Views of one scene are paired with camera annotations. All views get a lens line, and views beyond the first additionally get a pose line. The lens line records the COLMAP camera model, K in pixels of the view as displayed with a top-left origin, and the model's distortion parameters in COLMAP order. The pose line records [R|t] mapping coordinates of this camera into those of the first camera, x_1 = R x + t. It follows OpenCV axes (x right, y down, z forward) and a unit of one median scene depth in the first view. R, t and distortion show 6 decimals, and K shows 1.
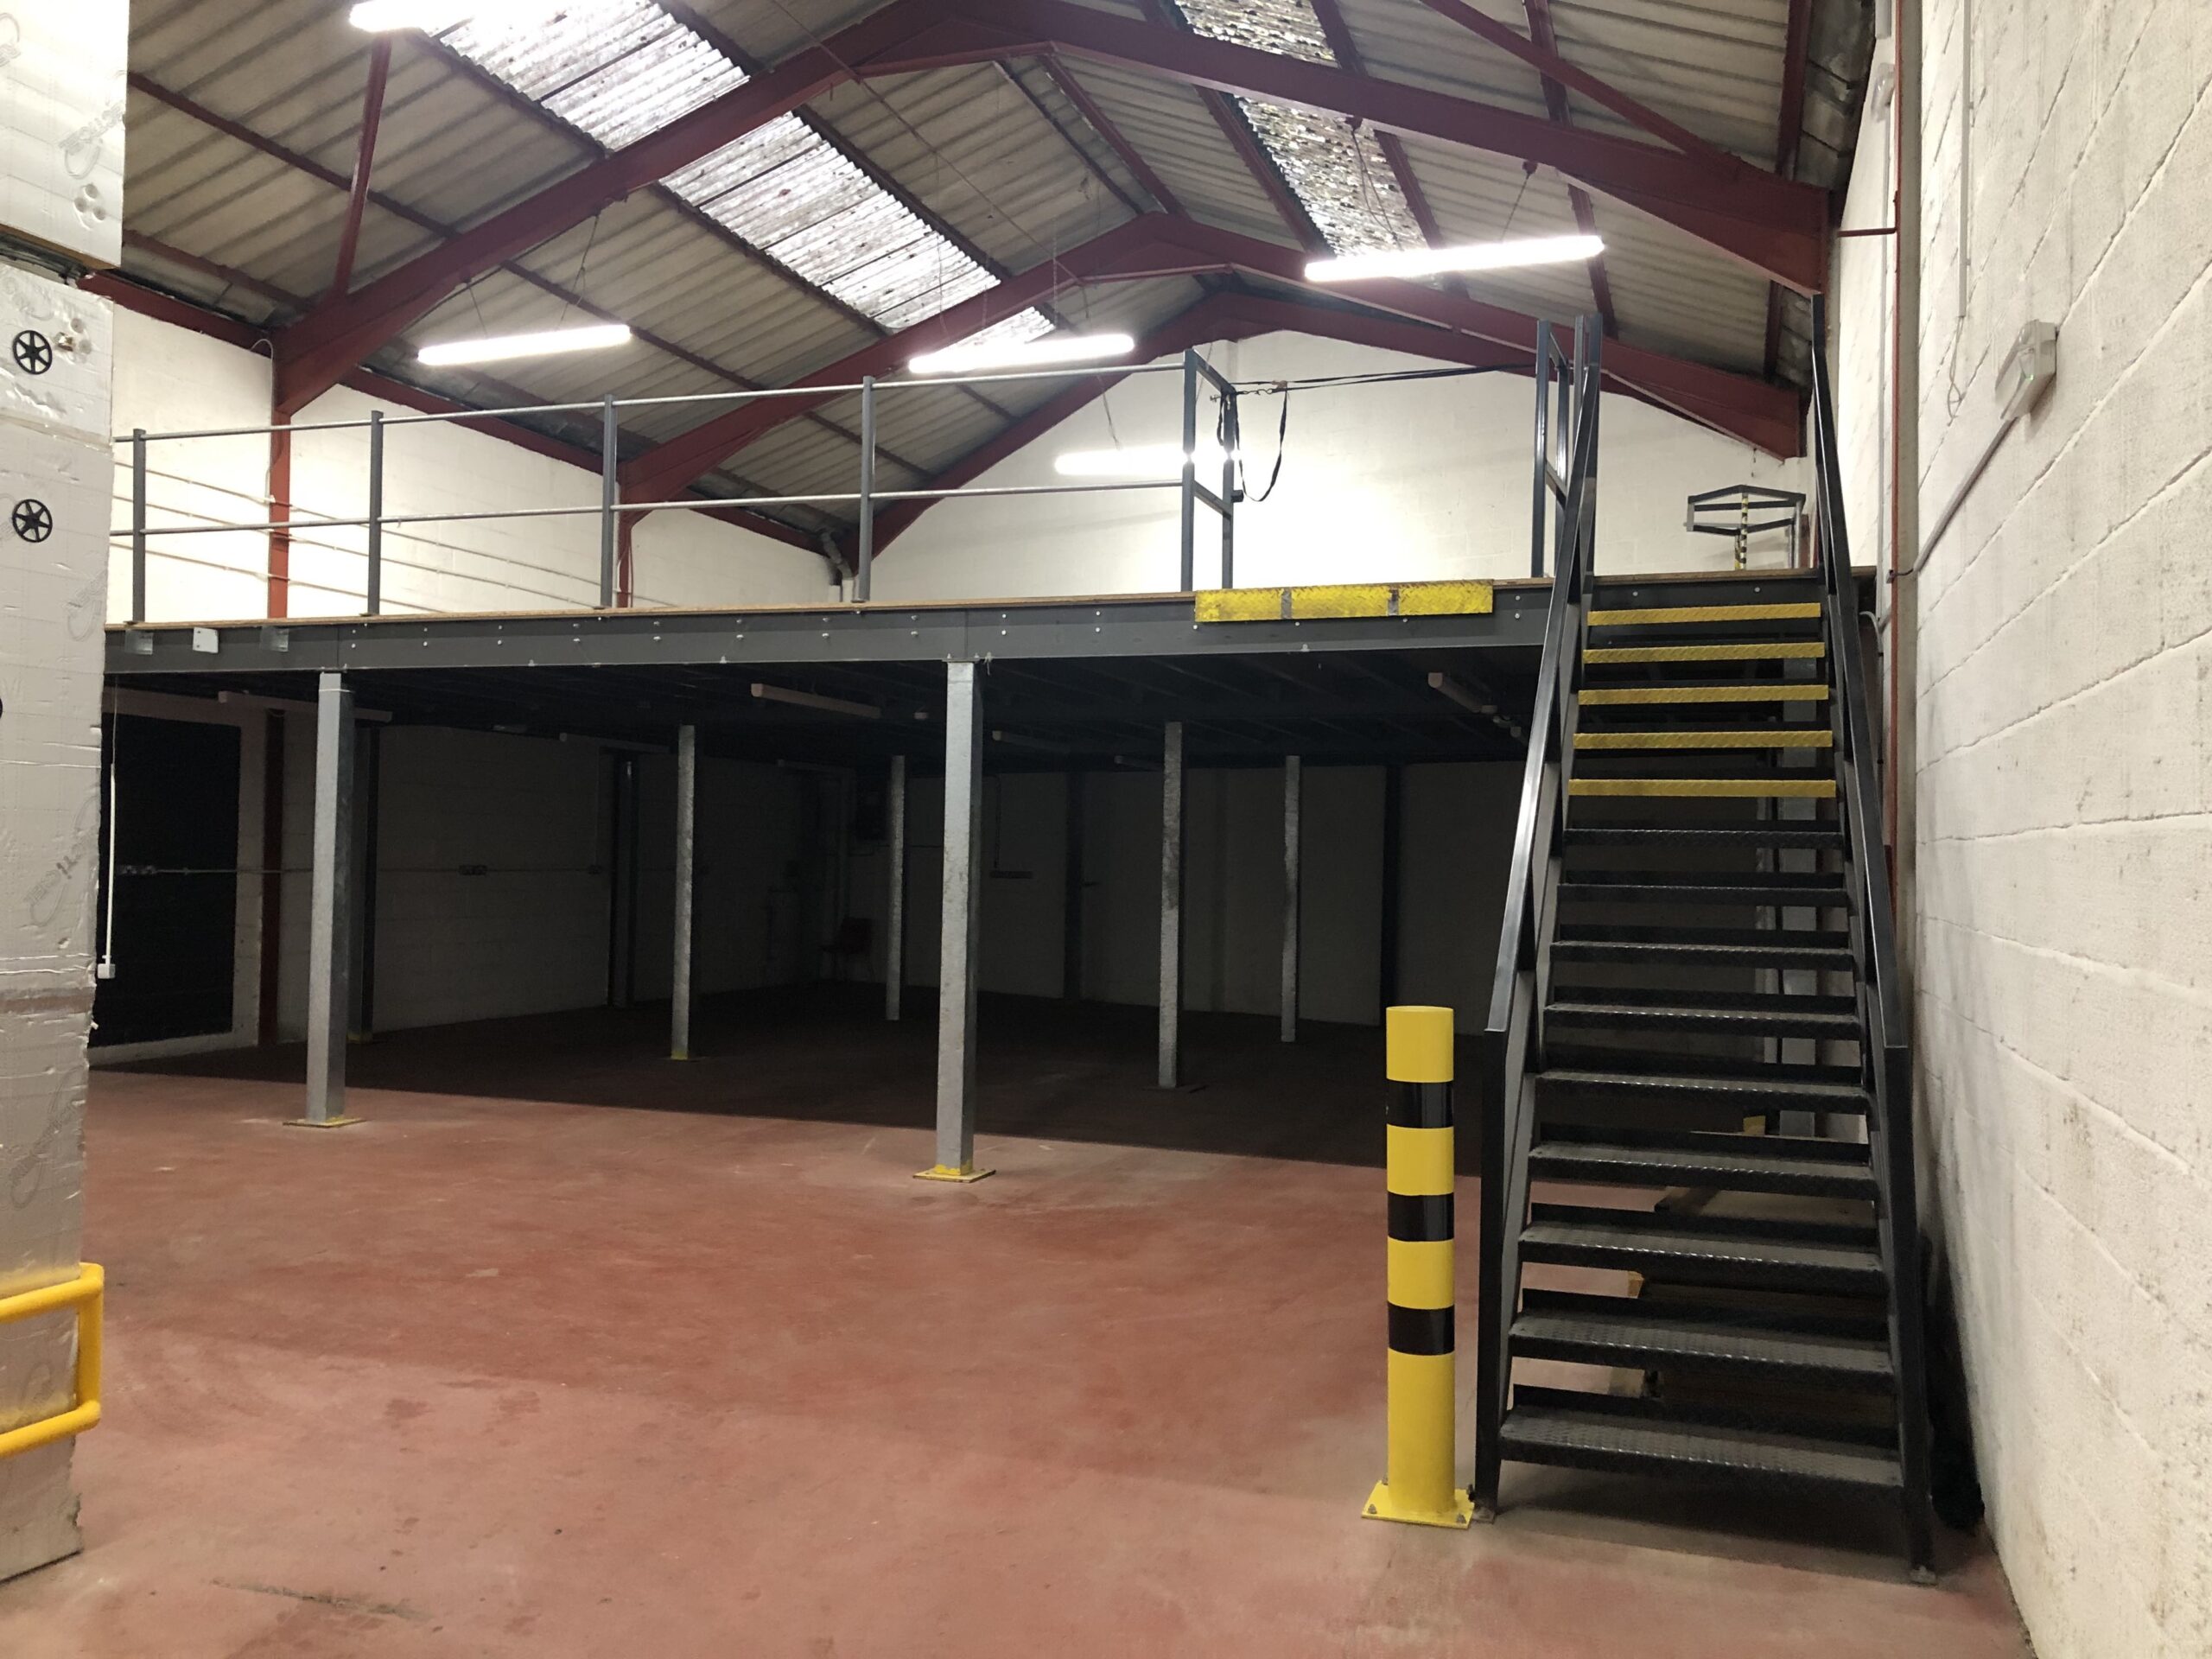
lens RADIAL K [[1823.7, 0, 1107.5], [0, 1823.7, 826.6], [0, 0, 1]] dist [0.040834, -0.045836]
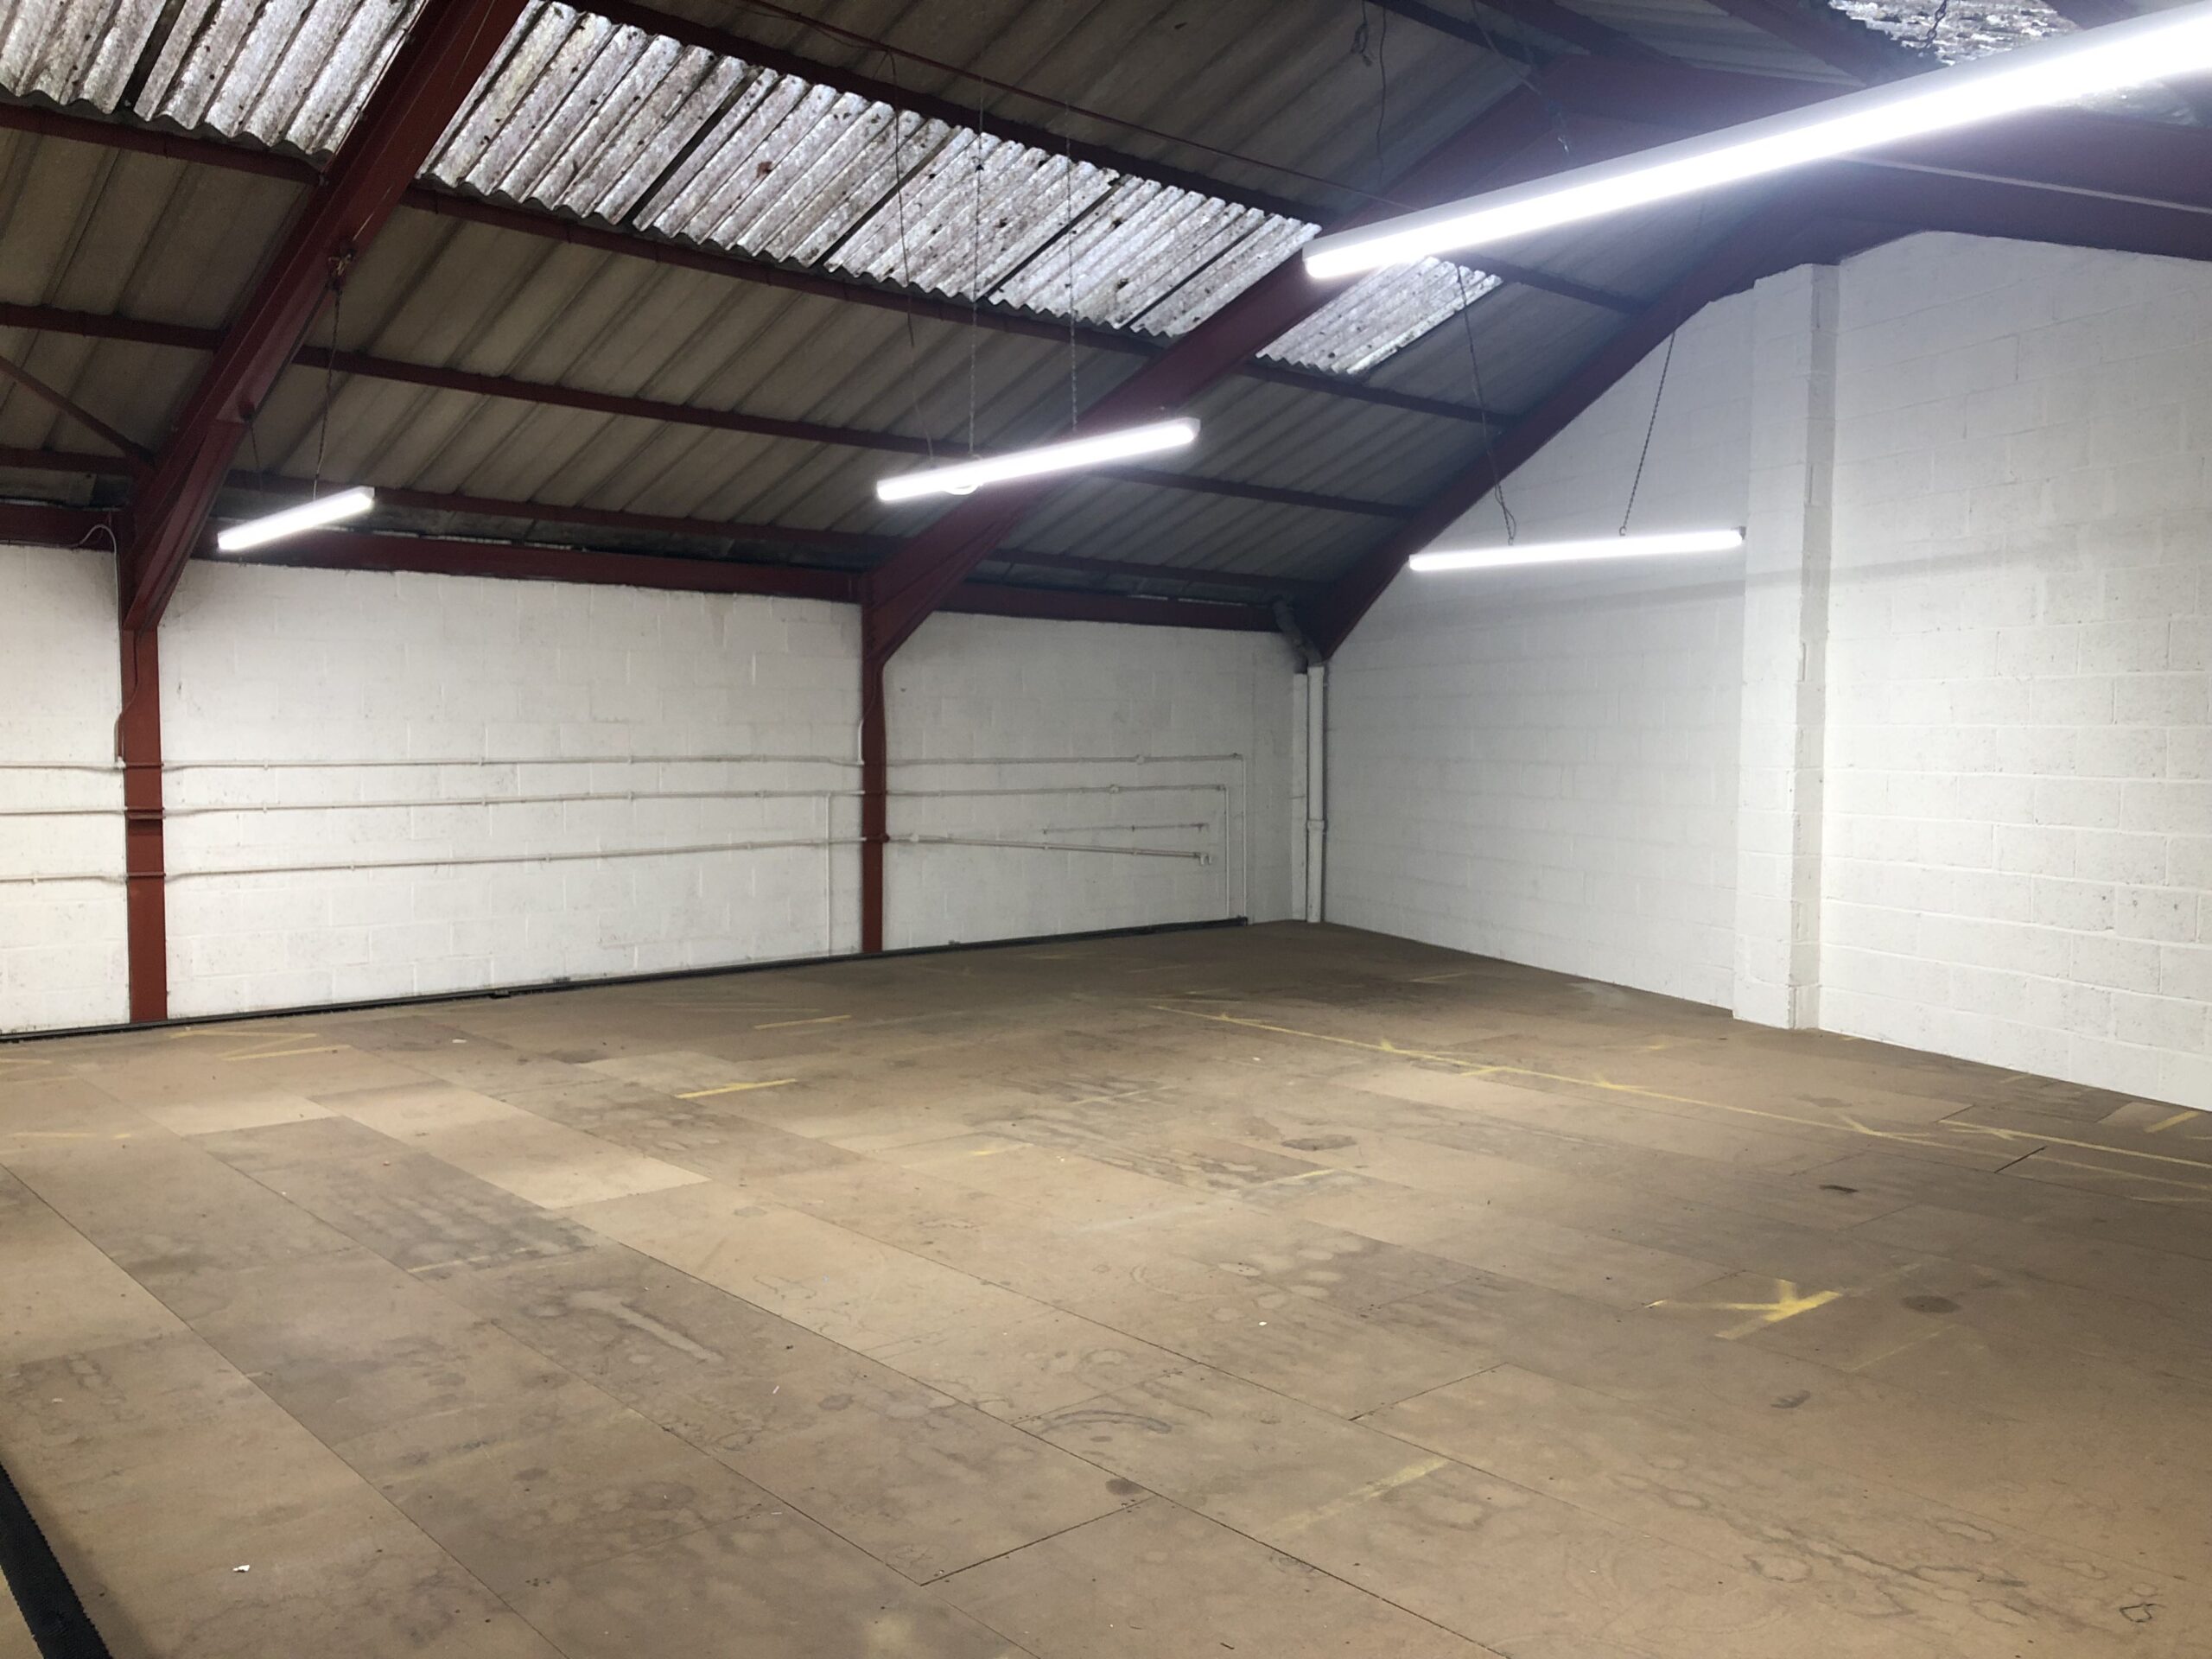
lens RADIAL K [[1823.7, 0, 1104.7], [0, 1823.7, 829.3], [0, 0, 1]] dist [0.040834, -0.045836]
pose [[0.877452, 0.012766, -0.479494, 0.178054], [0.018043, 0.998060, 0.059591, -0.176384], [0.479325, -0.060940, 0.875519, 0.543898]]
